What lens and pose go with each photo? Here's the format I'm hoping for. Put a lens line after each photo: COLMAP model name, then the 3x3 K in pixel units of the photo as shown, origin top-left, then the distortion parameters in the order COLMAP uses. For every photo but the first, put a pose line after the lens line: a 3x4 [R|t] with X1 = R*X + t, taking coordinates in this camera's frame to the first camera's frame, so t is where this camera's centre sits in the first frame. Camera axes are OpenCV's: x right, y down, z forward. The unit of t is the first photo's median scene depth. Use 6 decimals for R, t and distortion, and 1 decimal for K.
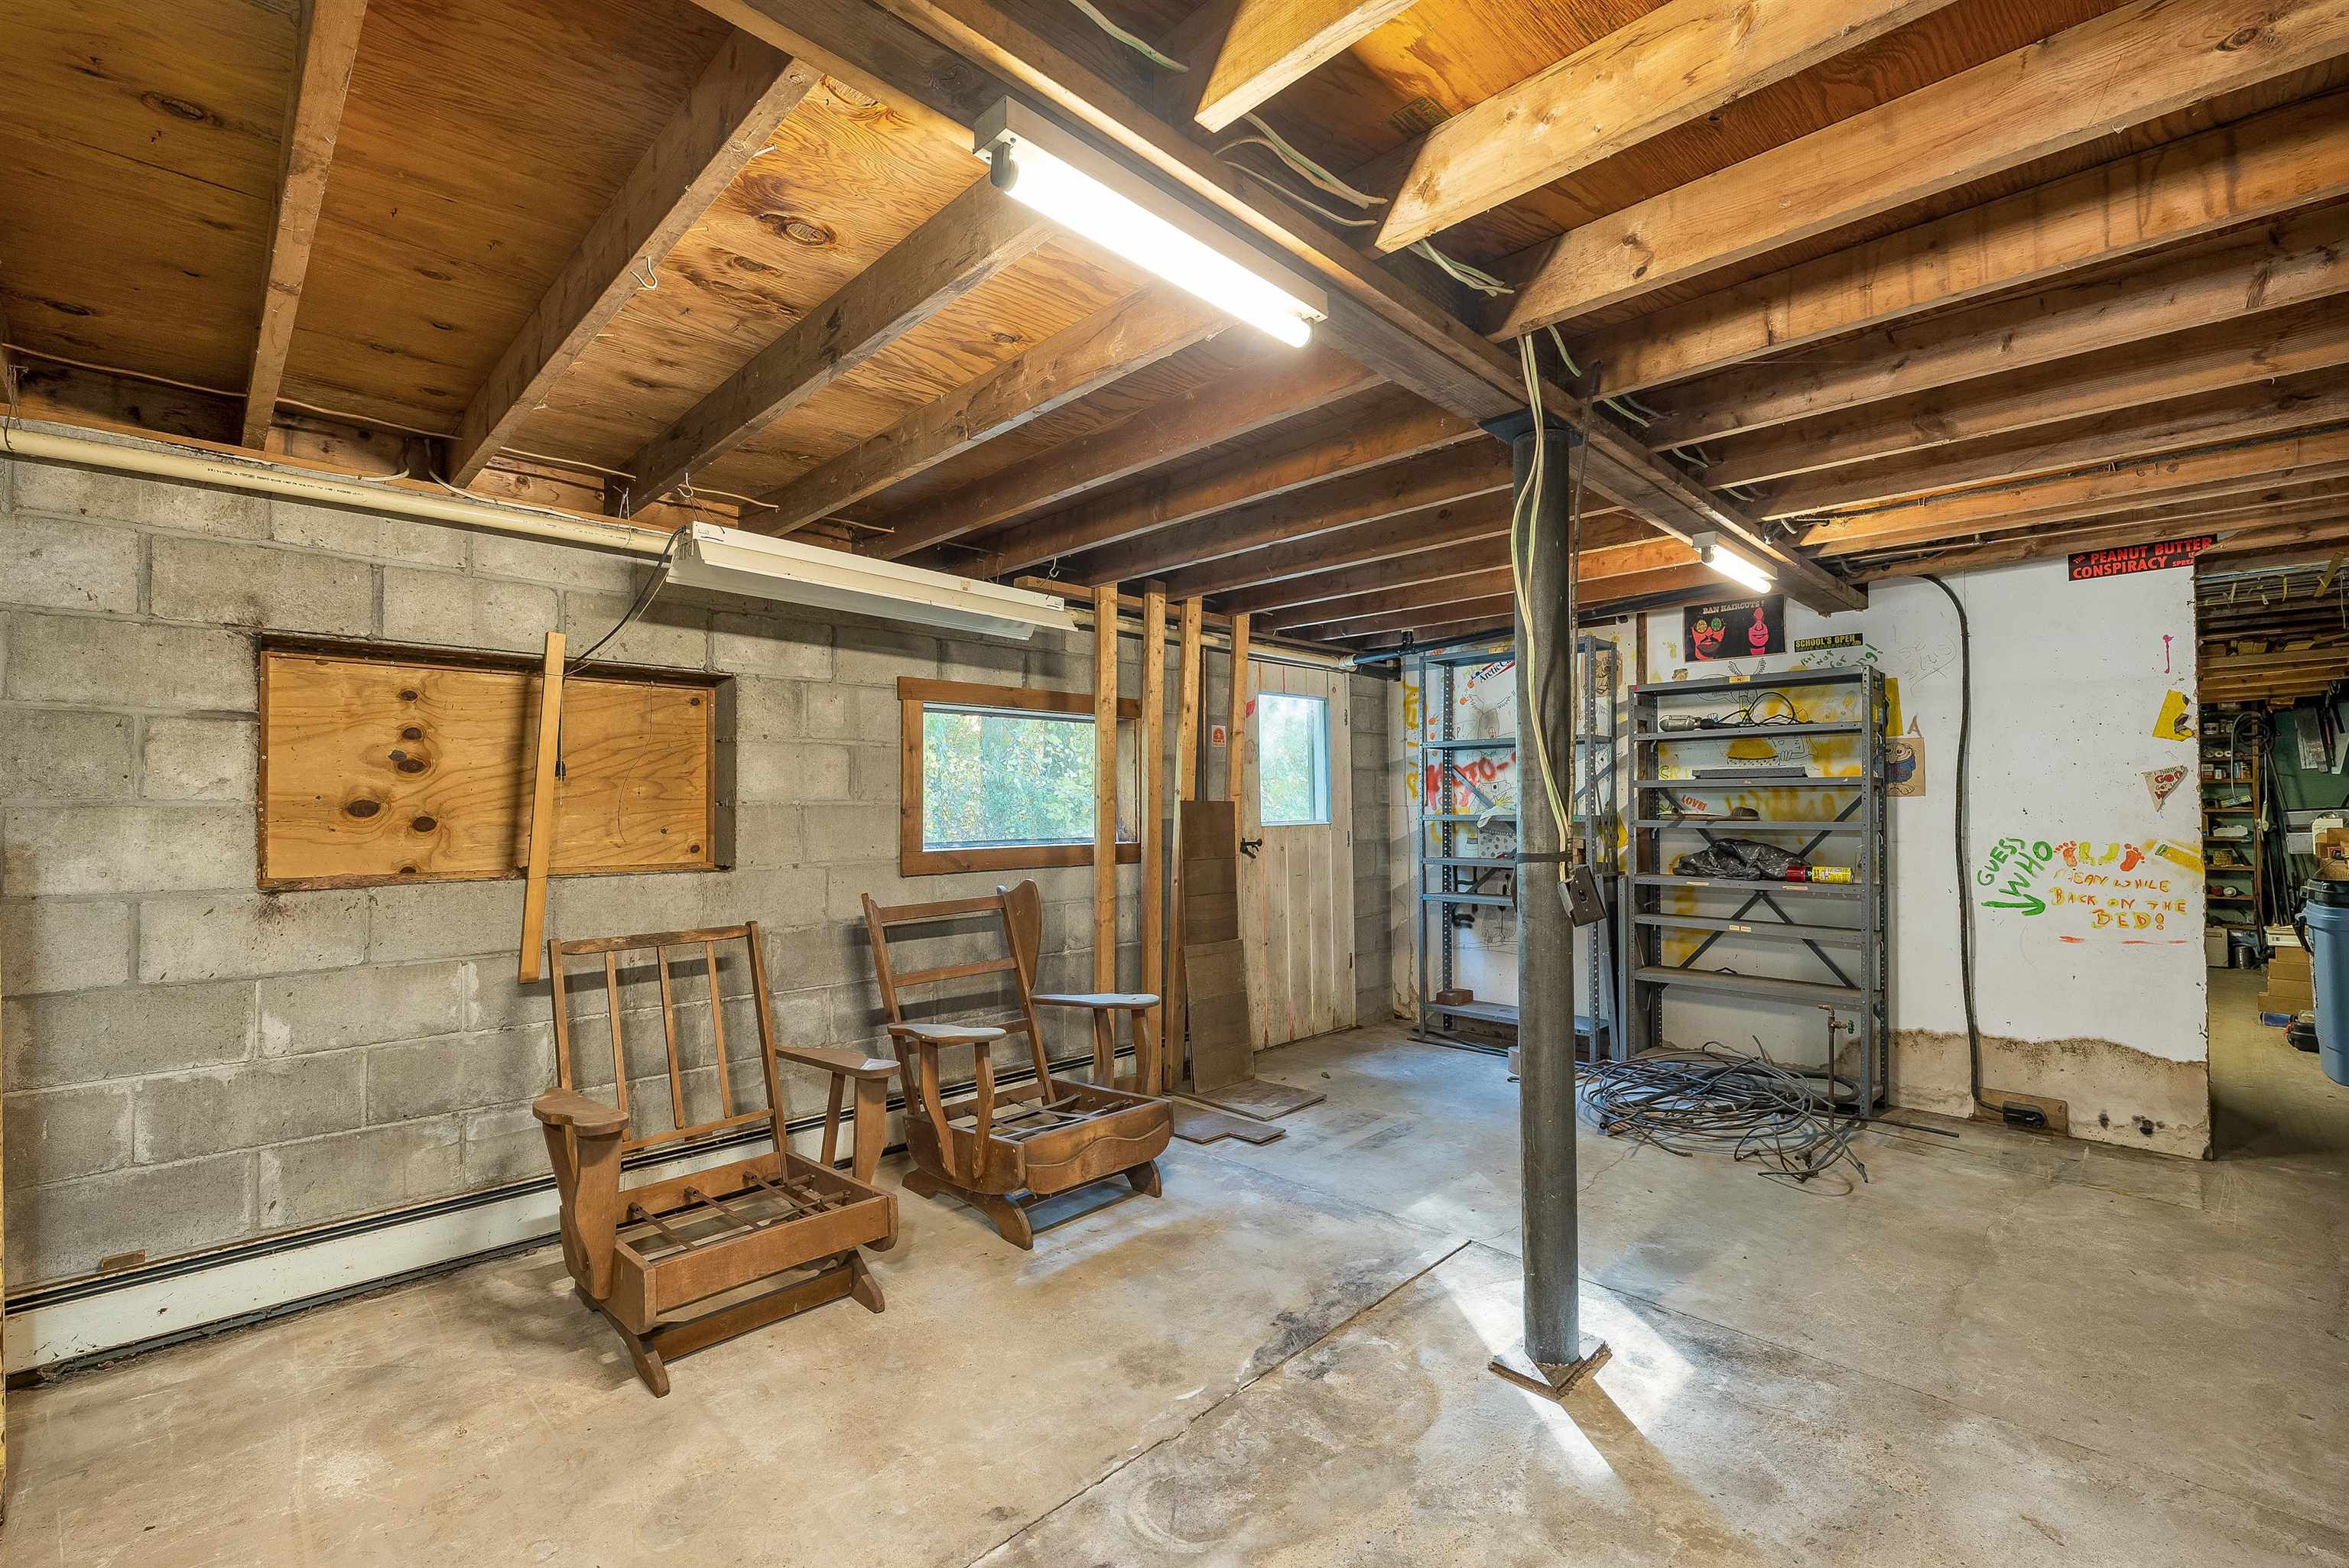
lens RADIAL K [[1015.4, 0, 1168.4], [0, 1015.4, 784.6], [0, 0, 1]] dist [0.004398, -0.000224]
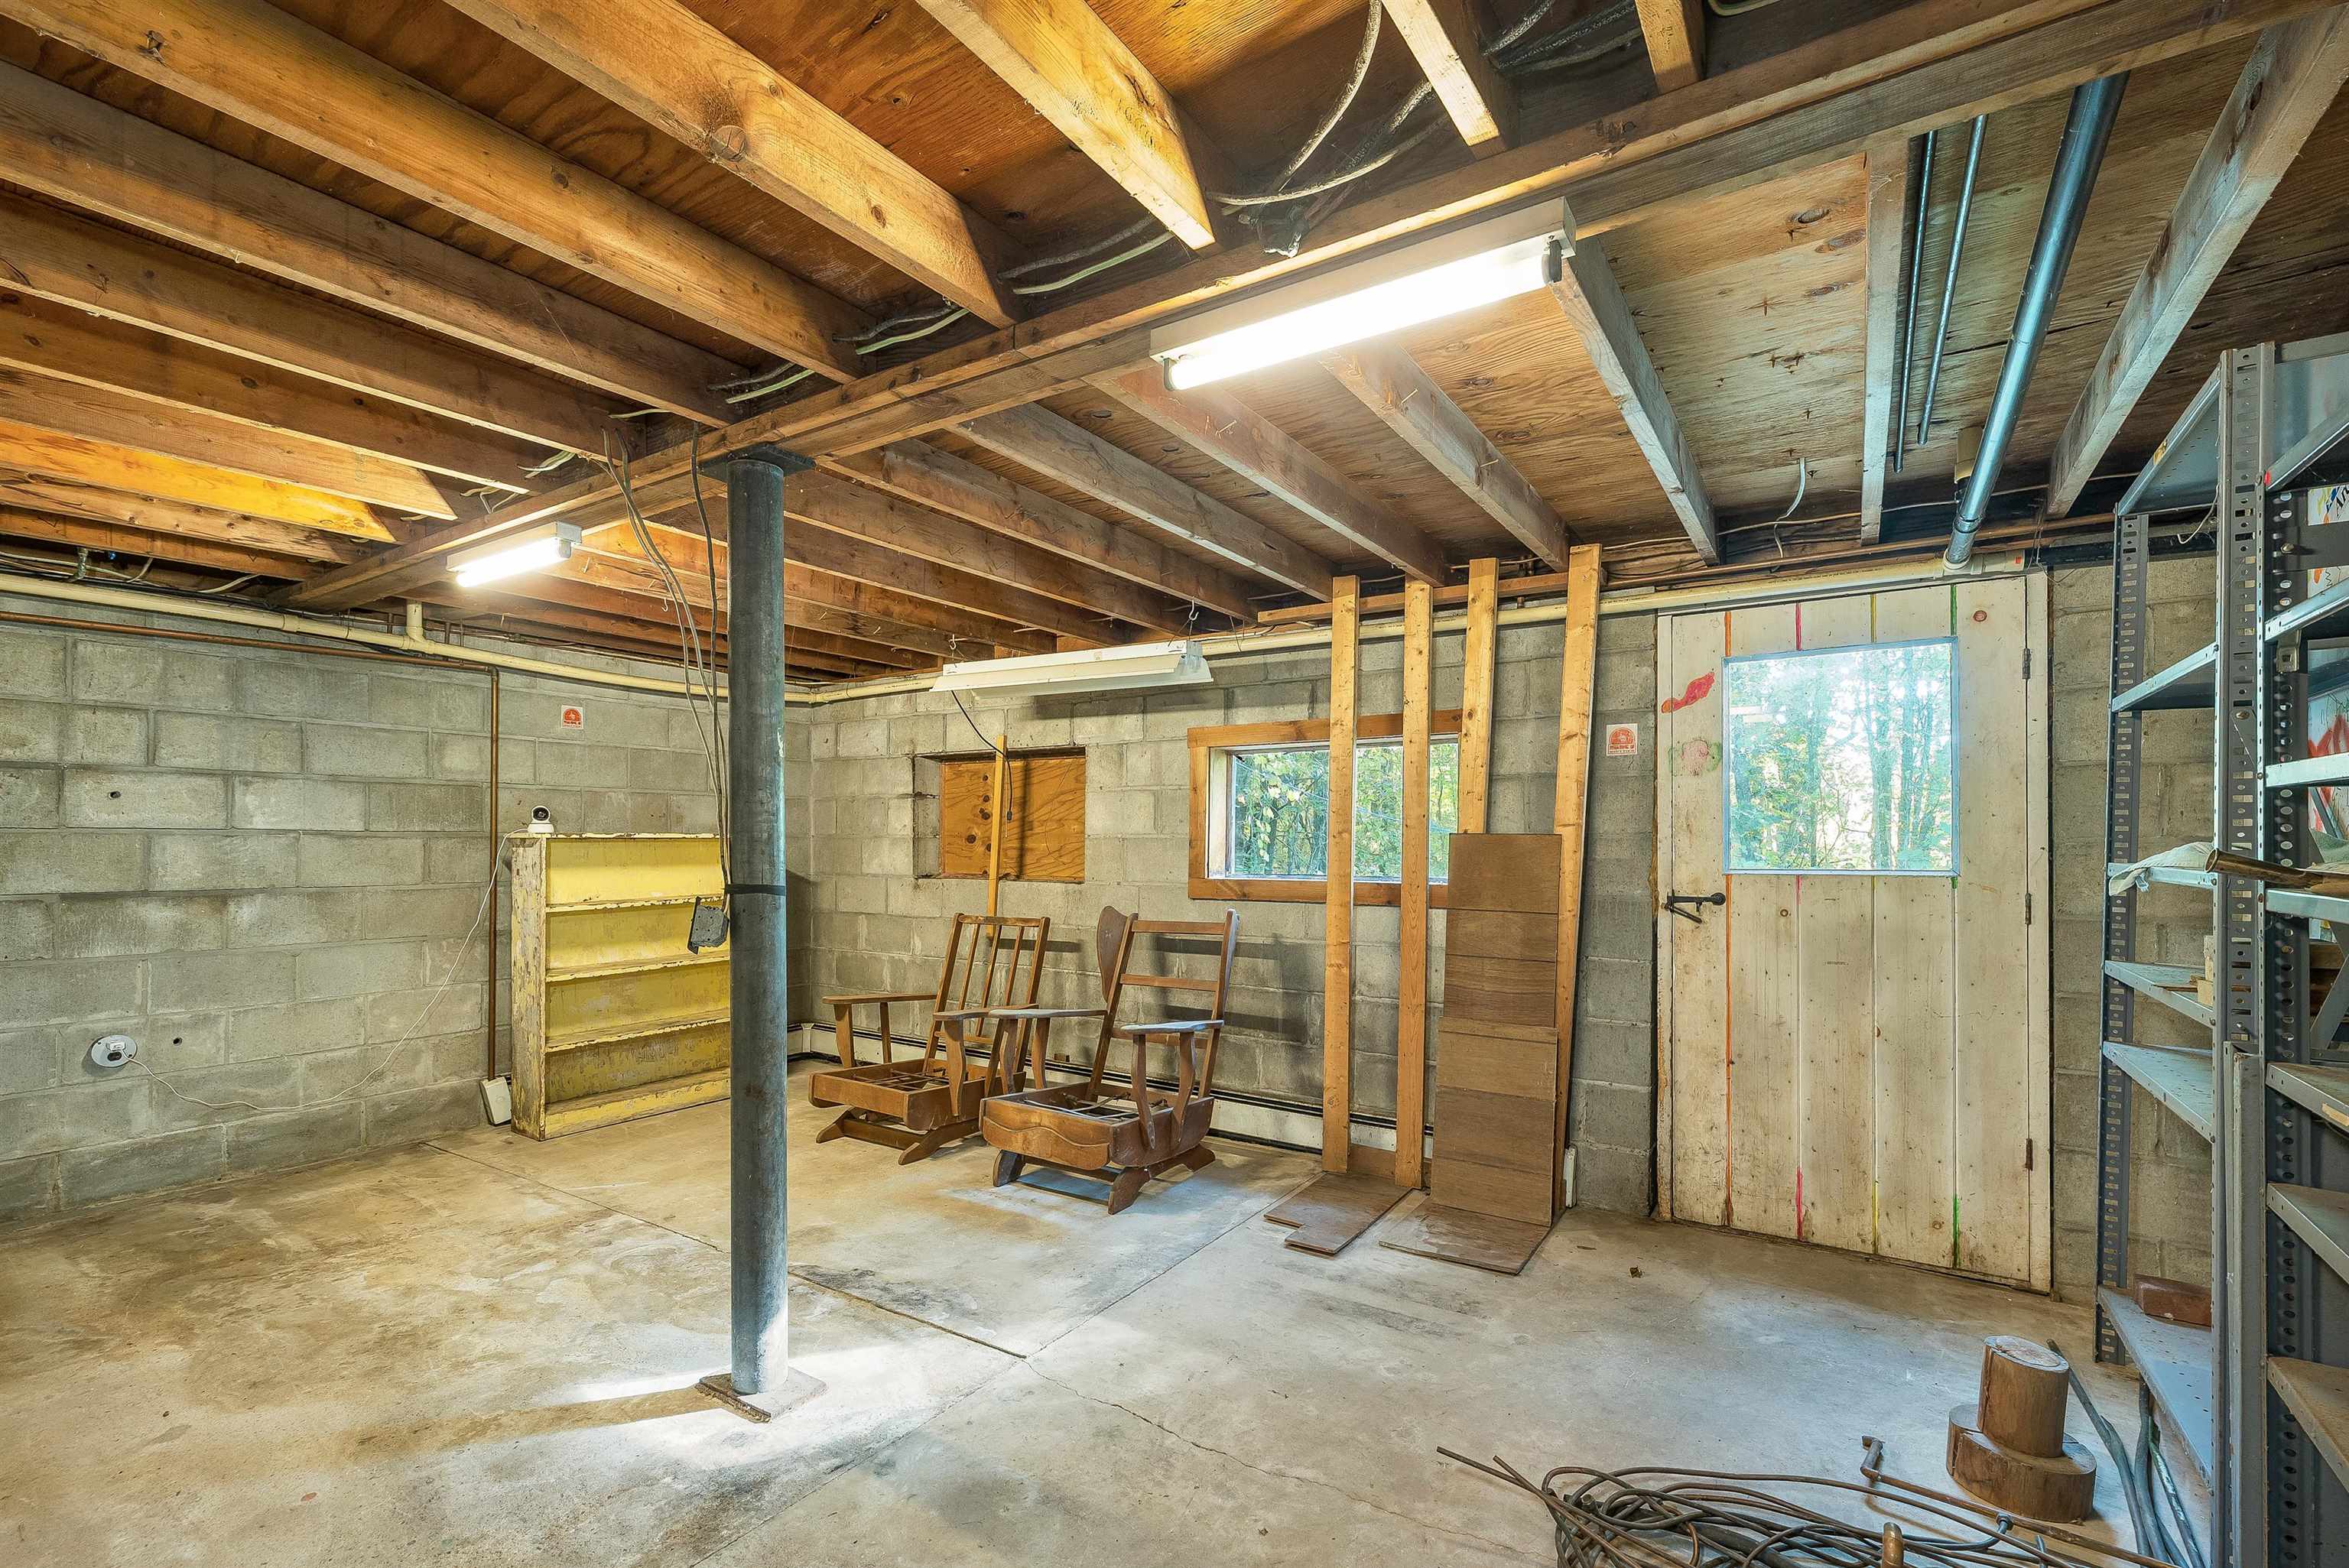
lens RADIAL K [[1015.4, 0, 1158.4], [0, 1015.4, 841.3], [0, 0, 1]] dist [0.004398, -0.000224]
pose [[0.192975, 0.004360, -0.981194, 0.924816], [0.016709, 0.999831, 0.007729, 0.015387], [0.981061, -0.017887, 0.192869, 0.774907]]
